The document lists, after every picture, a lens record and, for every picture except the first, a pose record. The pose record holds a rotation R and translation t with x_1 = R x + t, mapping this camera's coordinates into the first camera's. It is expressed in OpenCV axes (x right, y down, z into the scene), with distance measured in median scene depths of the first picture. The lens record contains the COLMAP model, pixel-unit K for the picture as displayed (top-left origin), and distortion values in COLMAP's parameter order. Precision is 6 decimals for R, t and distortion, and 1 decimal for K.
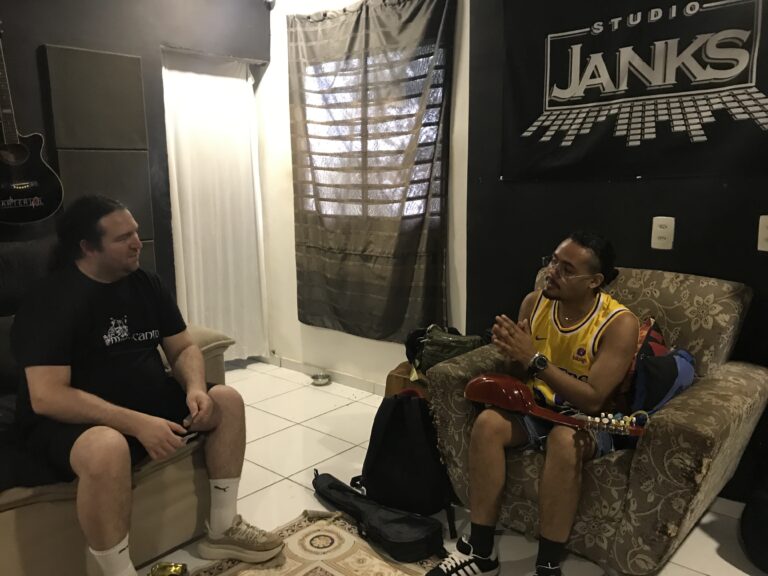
lens RADIAL K [[637.2, 0, 384.0], [0, 637.2, 288.0], [0, 0, 1]] dist [0.001173, 0.005333]
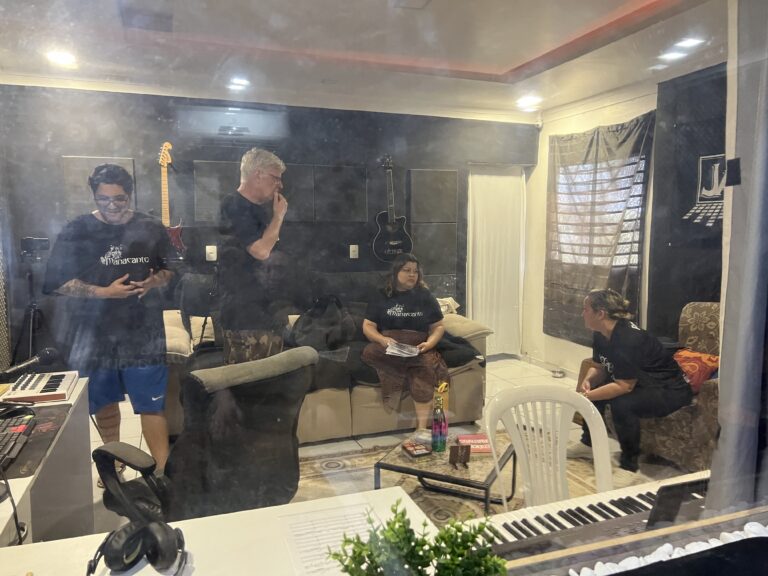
lens RADIAL K [[581.1, 0, 366.1], [0, 581.1, 289.2], [0, 0, 1]] dist [0.051245, -0.061599]
pose [[0.869243, 0.060603, -0.490657, 0.296066], [-0.088394, 0.995517, -0.033638, 0.059796], [0.486419, 0.072611, 0.870703, -0.715966]]
